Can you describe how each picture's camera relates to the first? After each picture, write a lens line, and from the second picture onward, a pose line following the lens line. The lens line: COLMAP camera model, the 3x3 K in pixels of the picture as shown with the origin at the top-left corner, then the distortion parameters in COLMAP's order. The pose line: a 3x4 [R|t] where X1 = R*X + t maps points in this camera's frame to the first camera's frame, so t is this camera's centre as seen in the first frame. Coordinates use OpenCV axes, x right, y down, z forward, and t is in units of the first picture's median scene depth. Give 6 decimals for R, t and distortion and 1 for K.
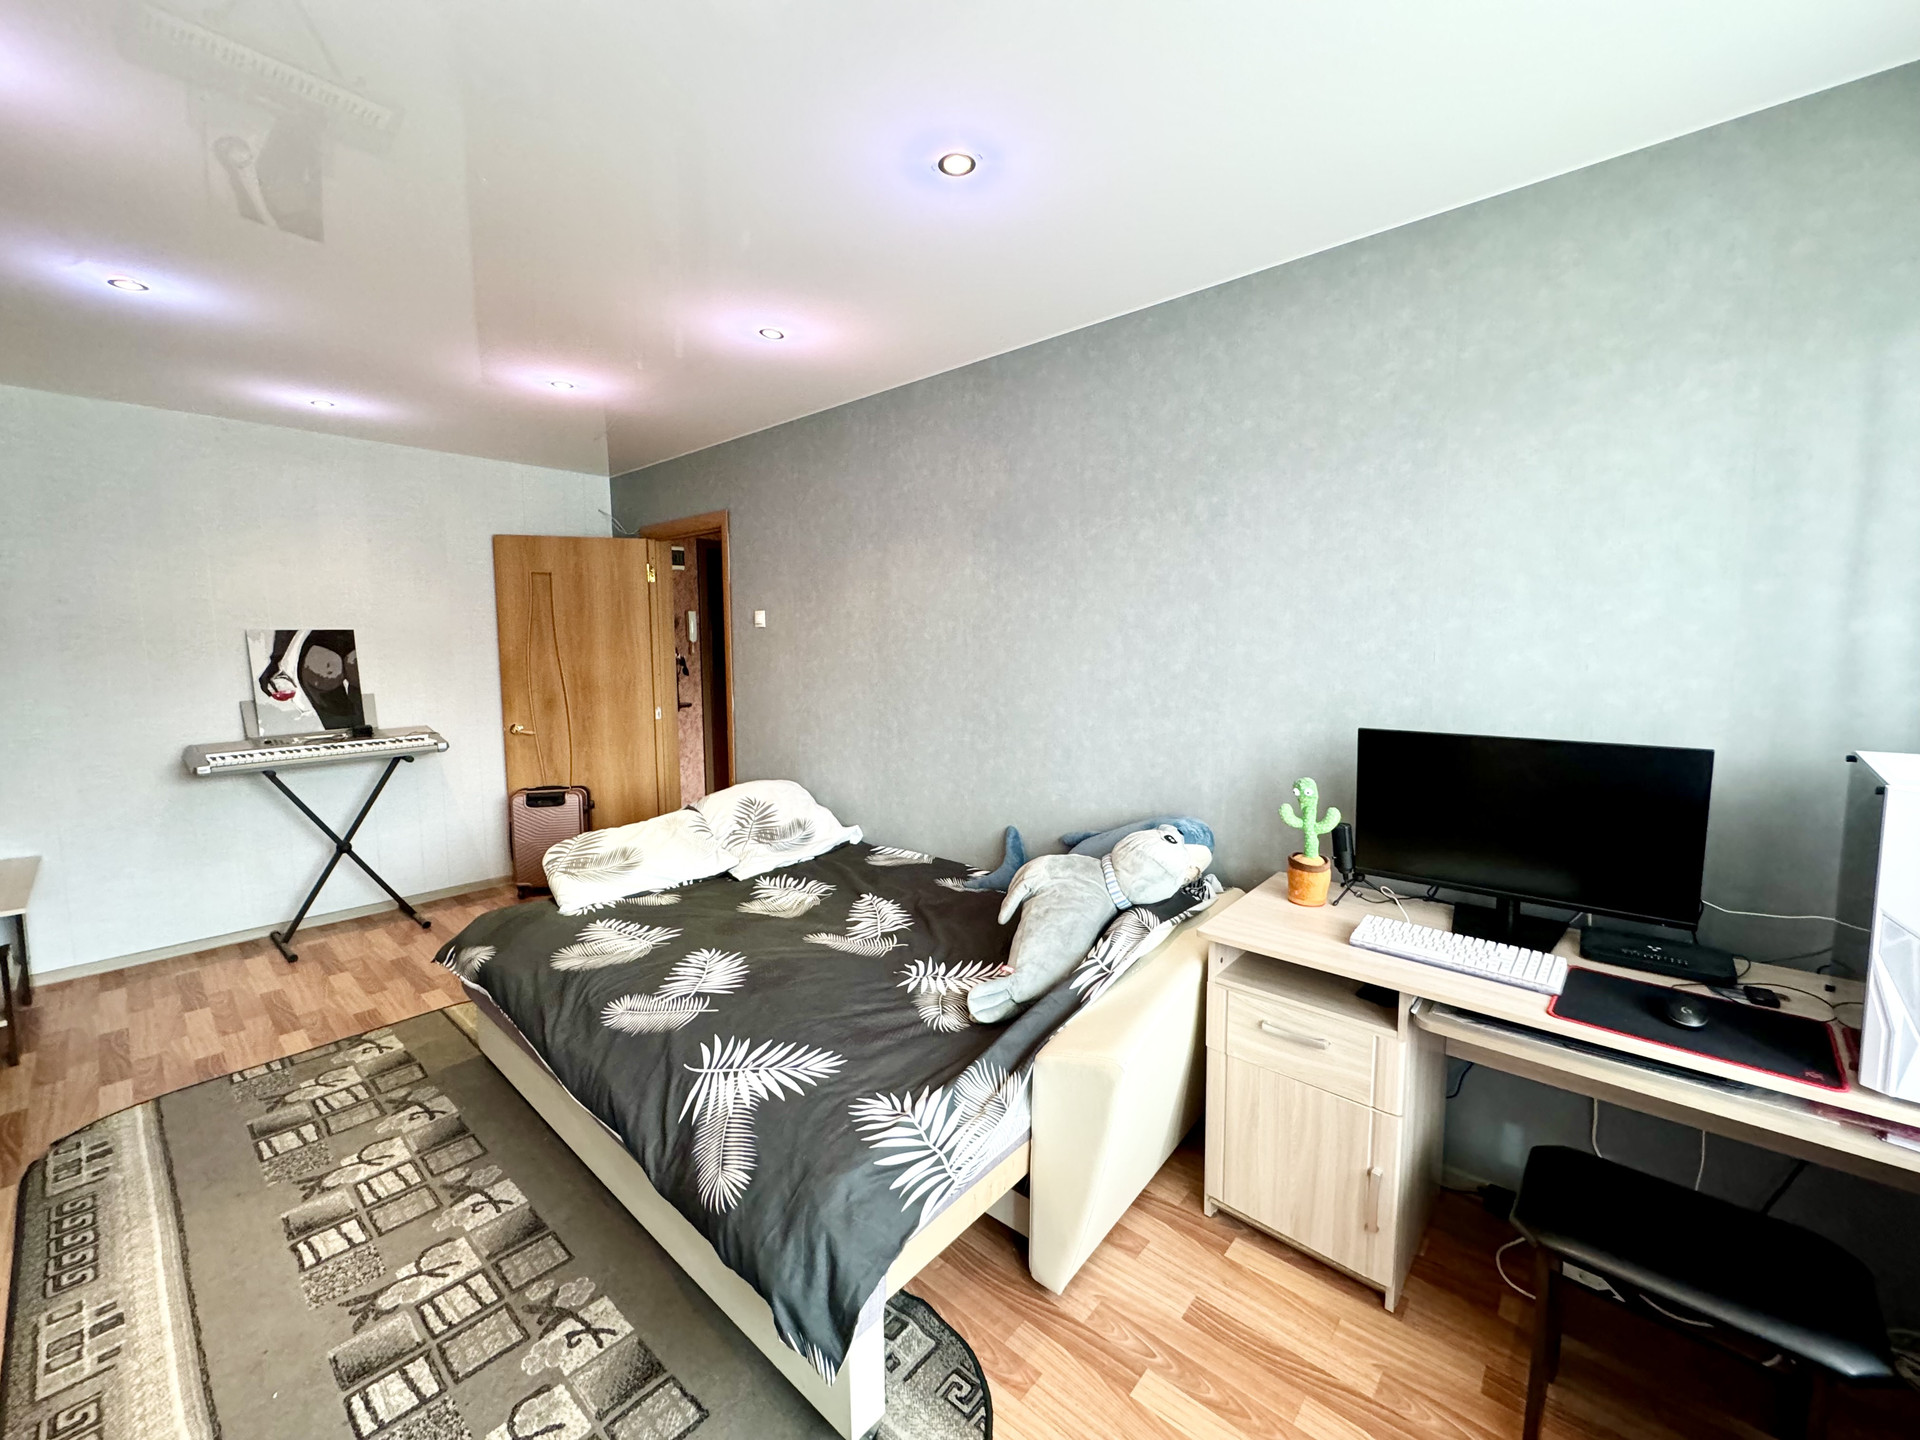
lens RADIAL K [[766.6, 0, 958.5], [0, 766.6, 715.2], [0, 0, 1]] dist [-0.001653, -0.000329]
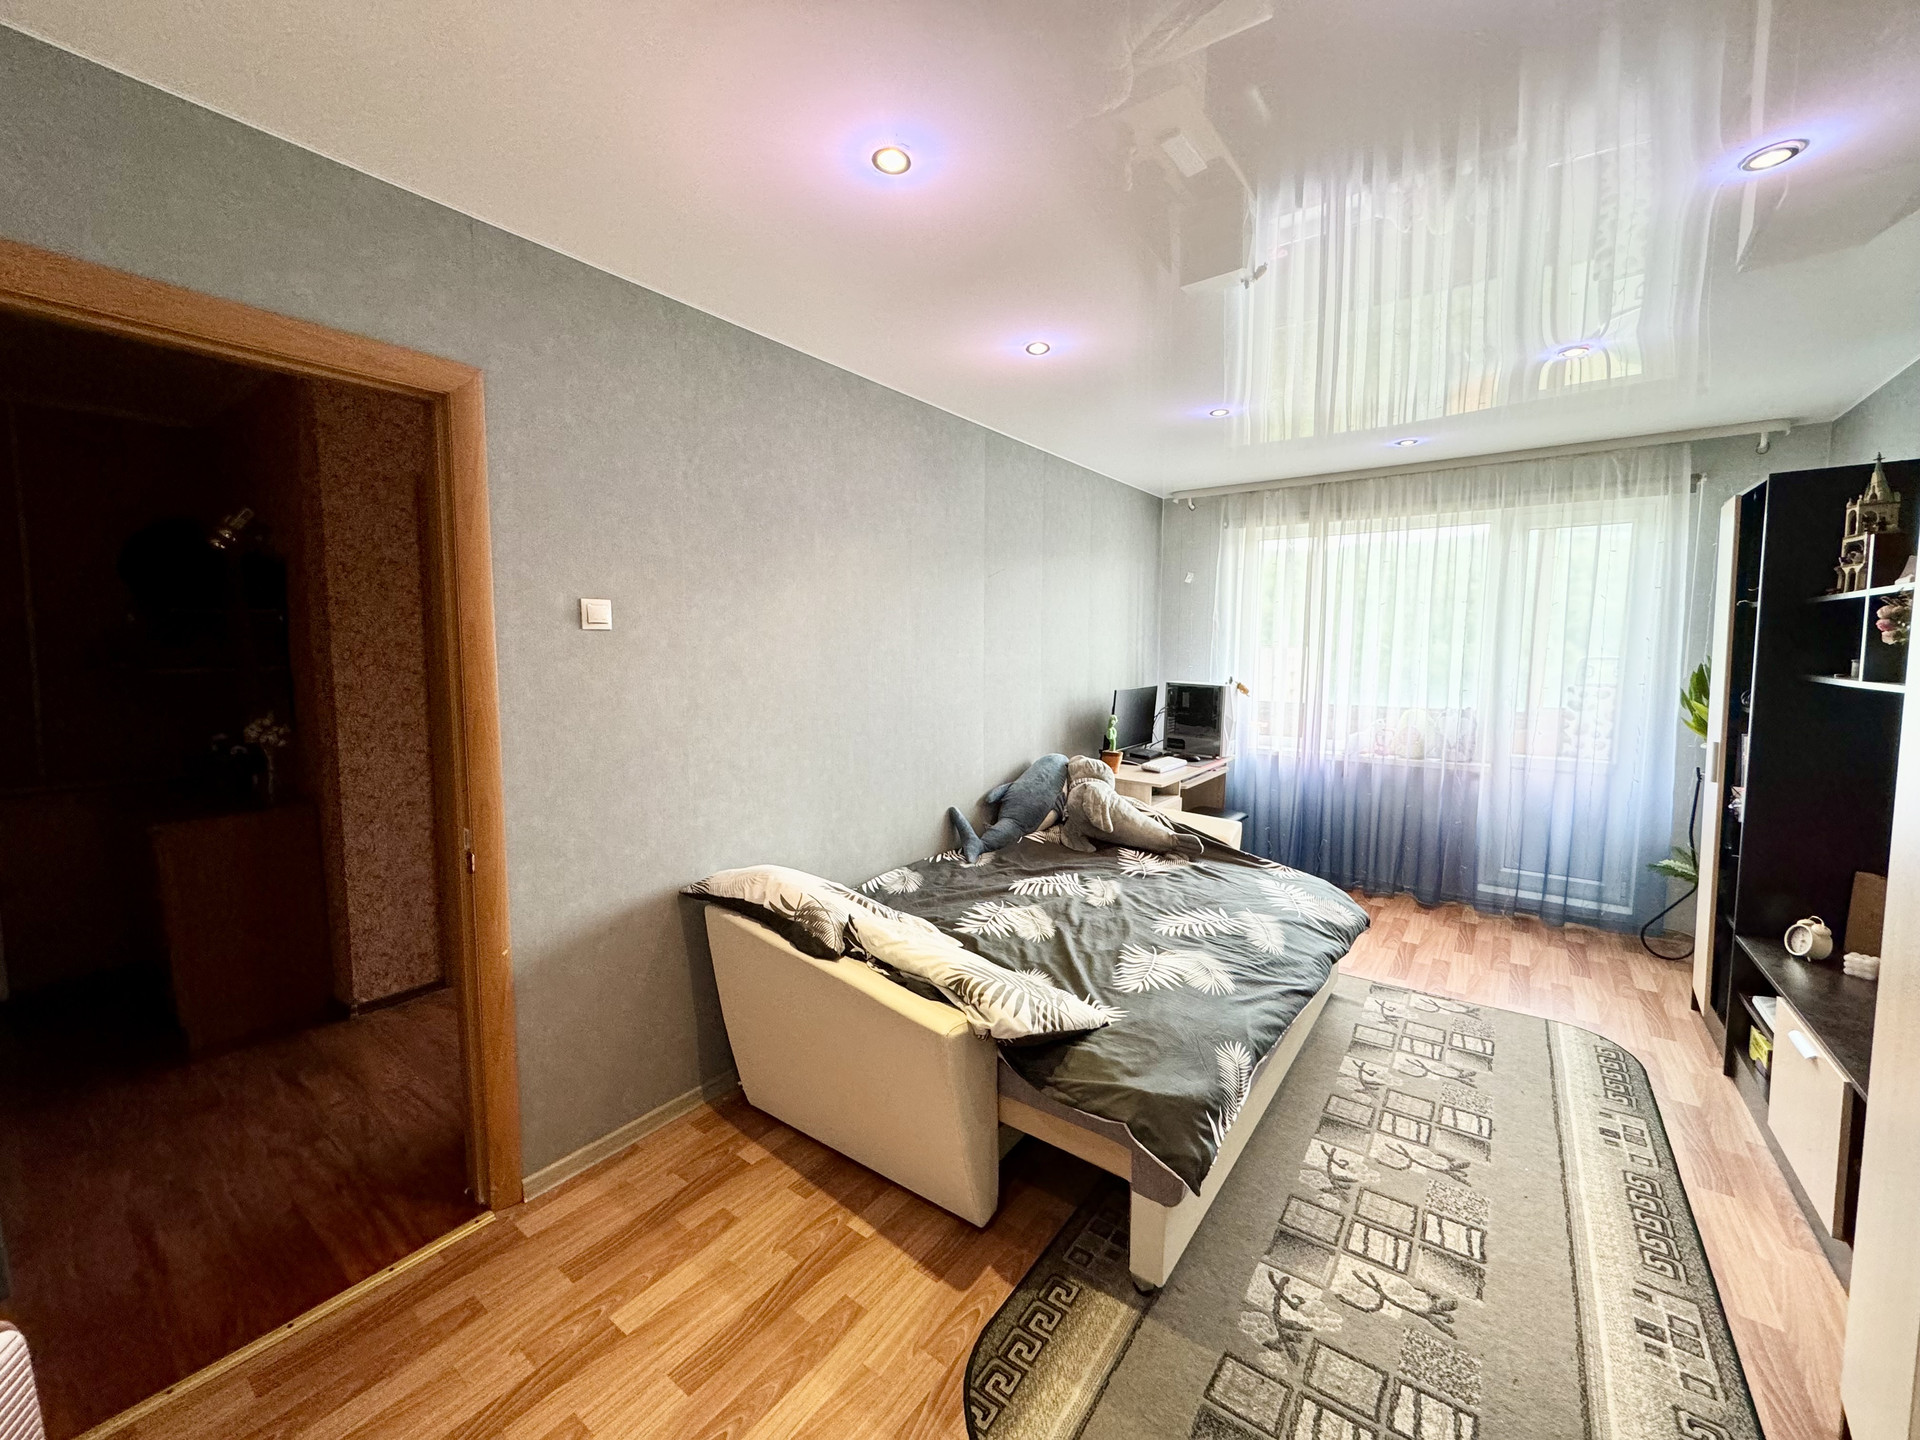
lens RADIAL K [[766.6, 0, 958.5], [0, 766.6, 715.2], [0, 0, 1]] dist [-0.001653, -0.000329]
pose [[-0.093694, -0.085758, 0.991901, -1.176097], [0.096840, 0.990774, 0.094808, -0.117255], [-0.990880, 0.104939, -0.084525, 1.143863]]
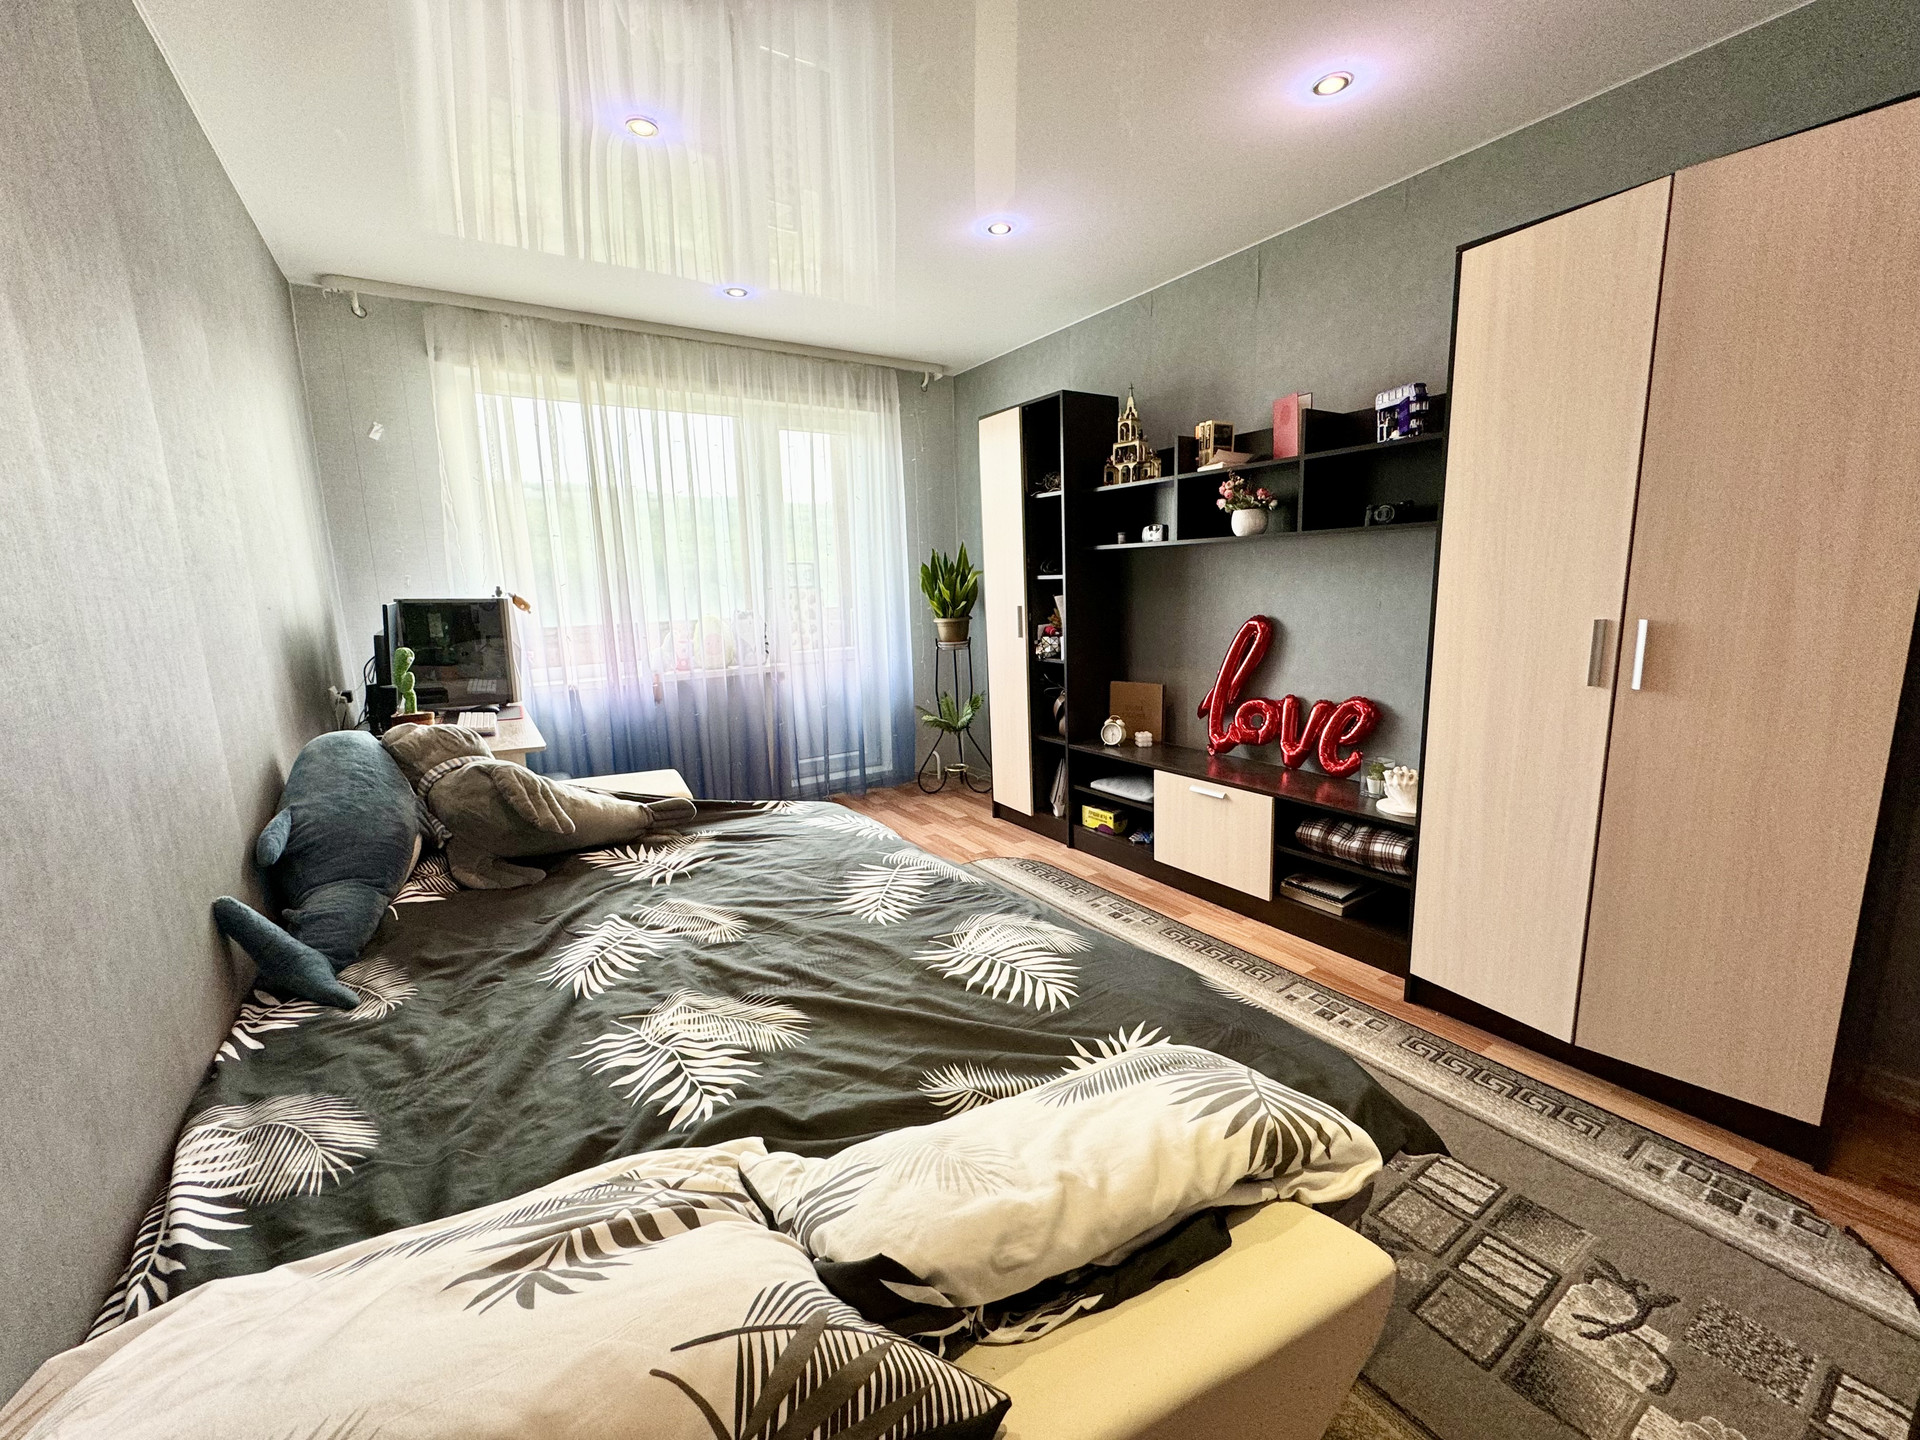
lens RADIAL K [[766.6, 0, 958.5], [0, 766.6, 715.2], [0, 0, 1]] dist [-0.001653, -0.000329]
pose [[-0.965343, -0.014944, 0.260557, -0.498962], [0.056565, 0.962648, 0.264782, -0.060189], [-0.254782, 0.270344, -0.928440, 1.360505]]
